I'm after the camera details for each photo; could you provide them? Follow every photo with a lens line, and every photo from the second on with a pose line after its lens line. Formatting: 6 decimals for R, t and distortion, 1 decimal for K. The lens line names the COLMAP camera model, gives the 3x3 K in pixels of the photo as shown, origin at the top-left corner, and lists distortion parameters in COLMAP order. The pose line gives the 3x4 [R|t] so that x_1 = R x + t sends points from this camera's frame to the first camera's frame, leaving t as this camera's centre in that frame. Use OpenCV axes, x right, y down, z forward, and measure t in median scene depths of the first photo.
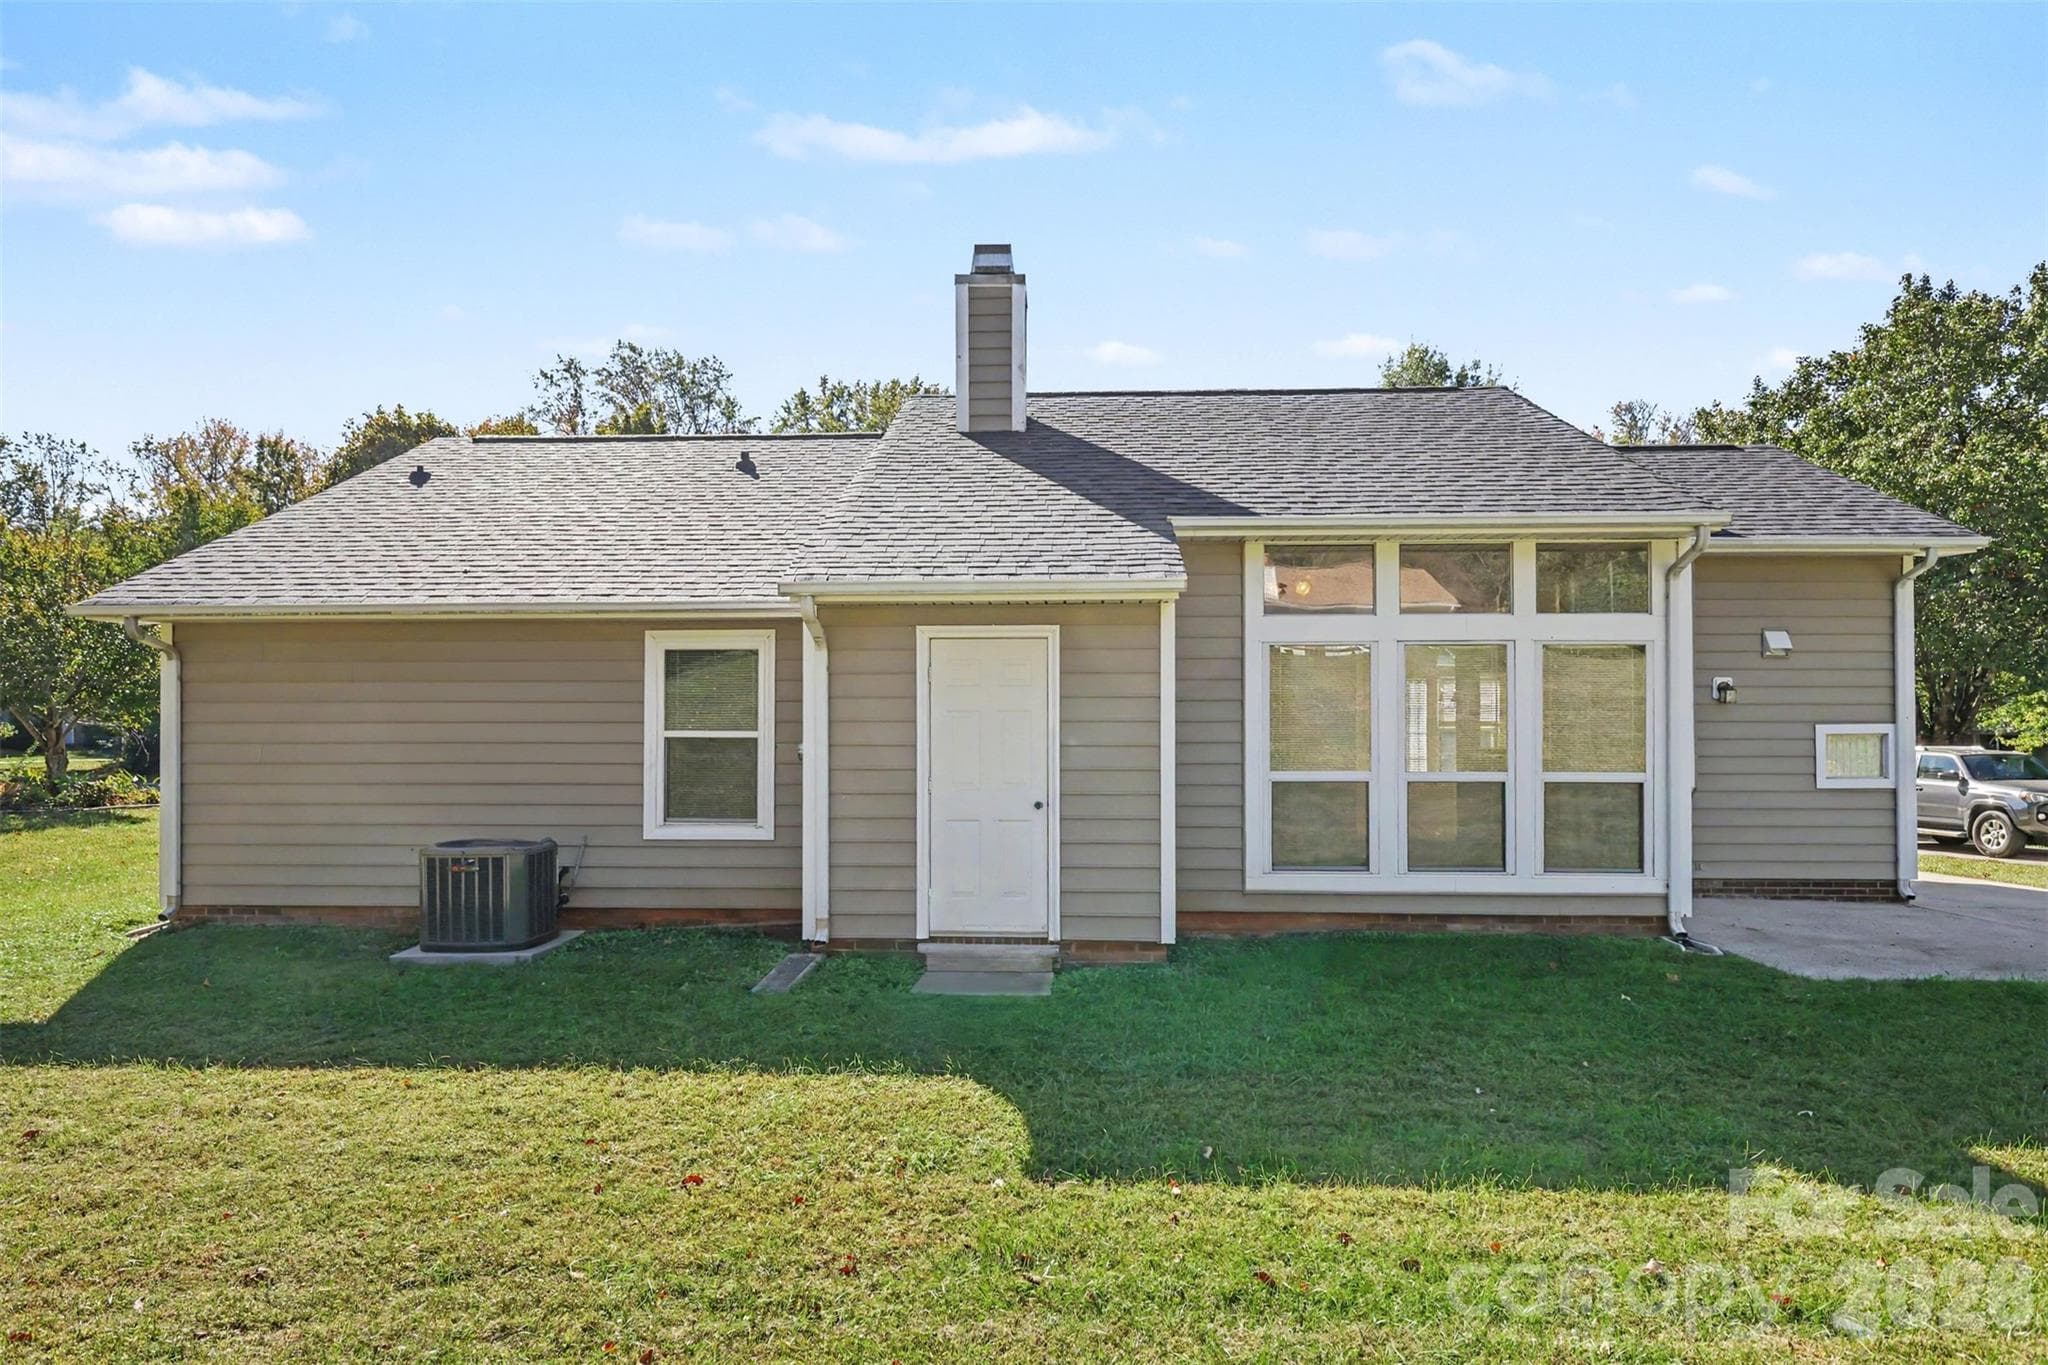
lens RADIAL K [[1164.0, 0, 1025.1], [0, 1164.0, 698.8], [0, 0, 1]] dist [0.008310, 0.001663]
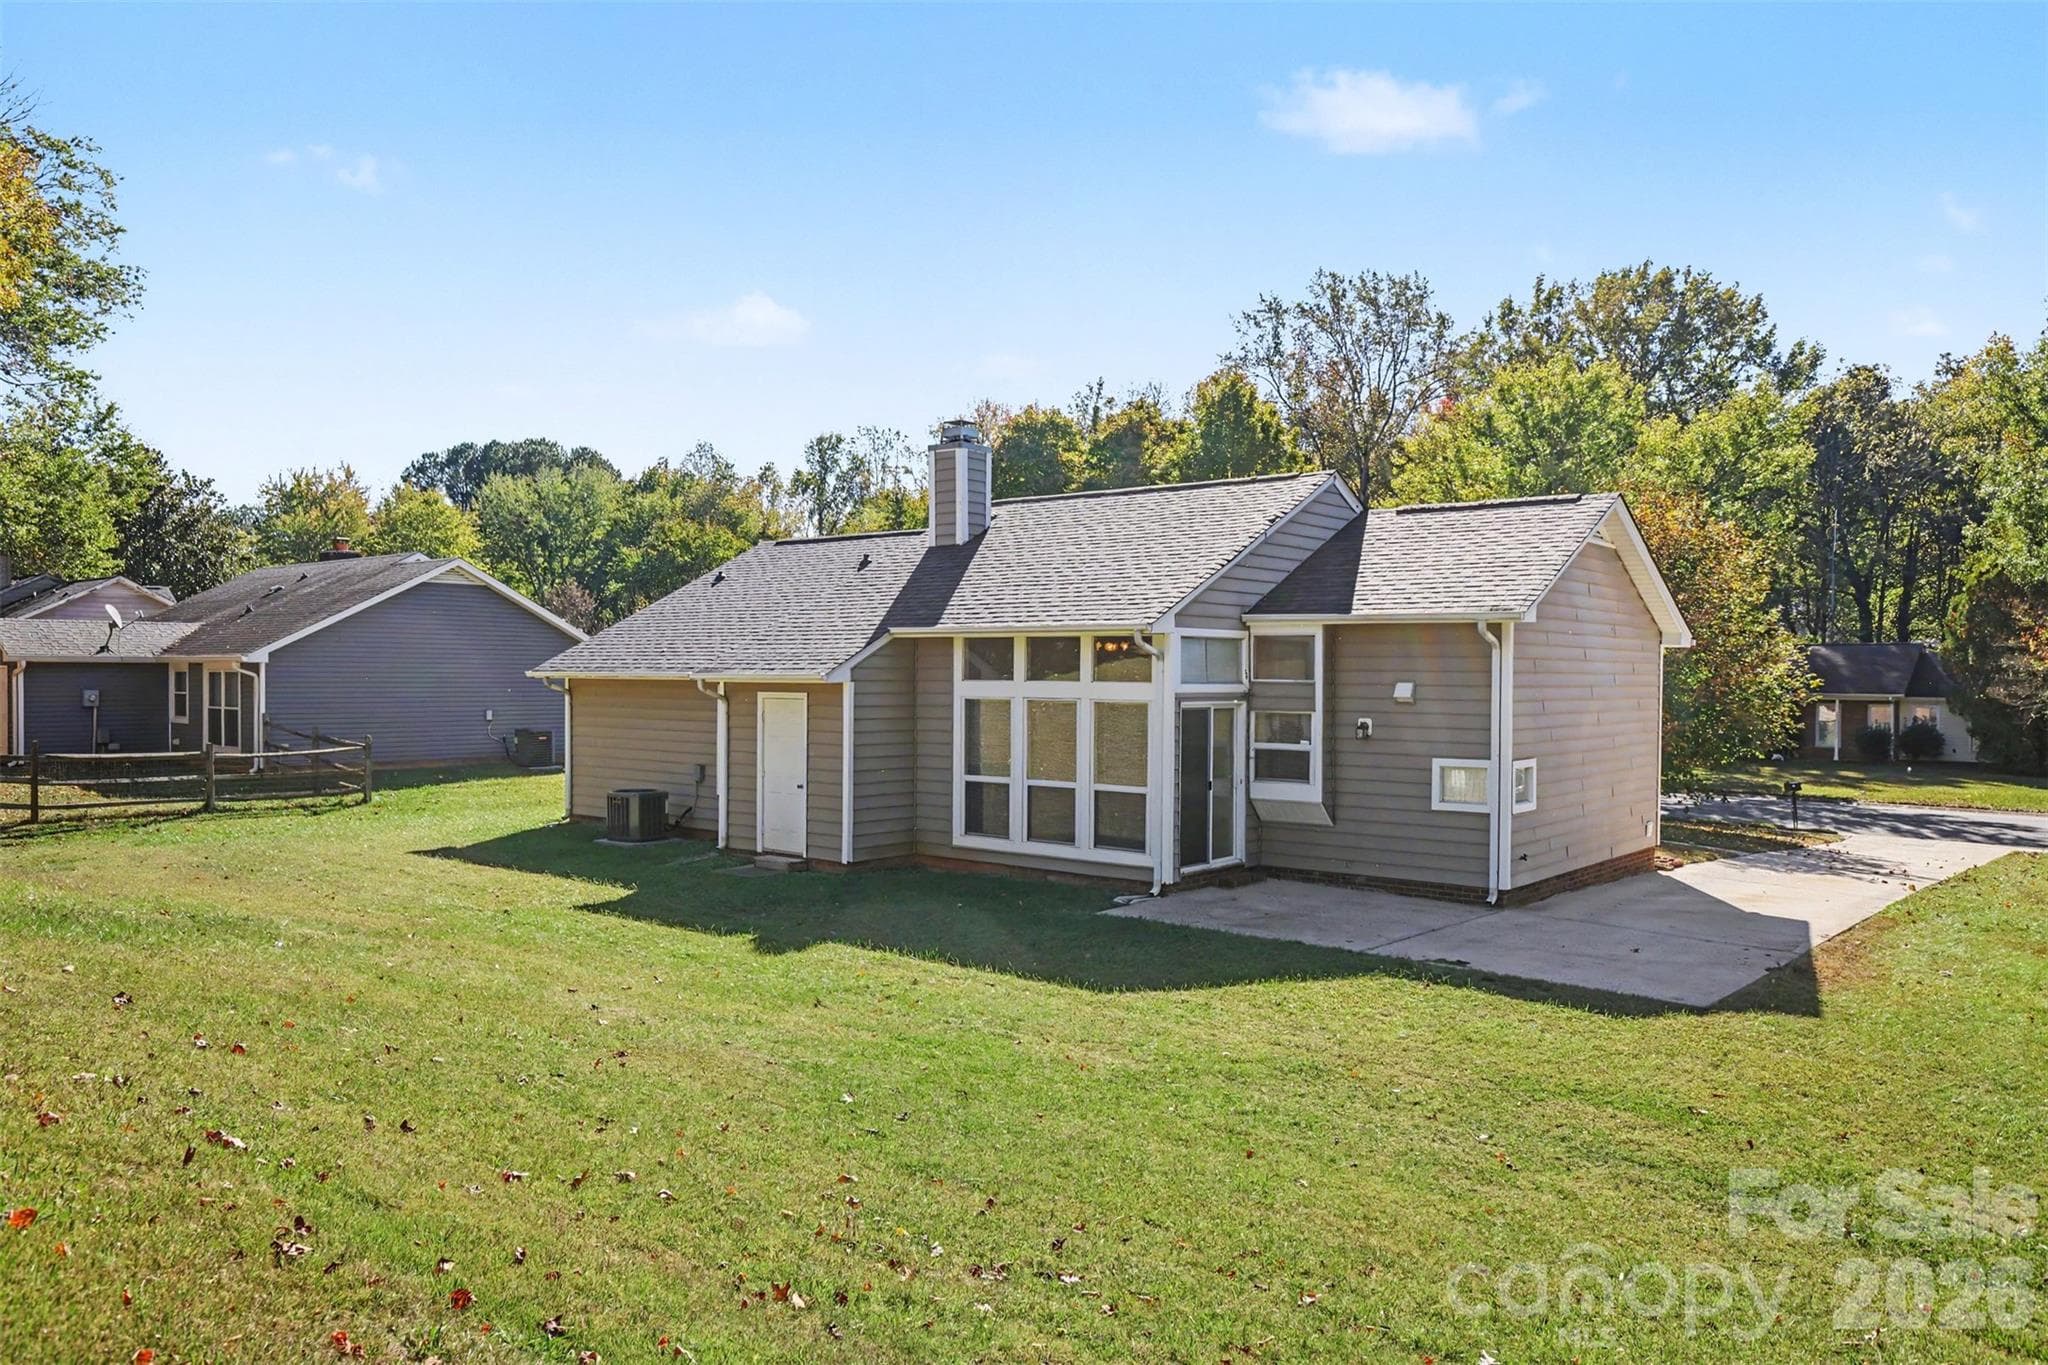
lens RADIAL K [[1490.0, 0, 1024.2], [0, 1490.0, 677.3], [0, 0, 1]] dist [-0.015021, -0.001467]
pose [[0.798546, 0.008756, -0.601870, 1.546516], [0.003762, 0.999802, 0.019536, -0.116883], [0.601922, -0.017865, 0.798355, -0.636304]]
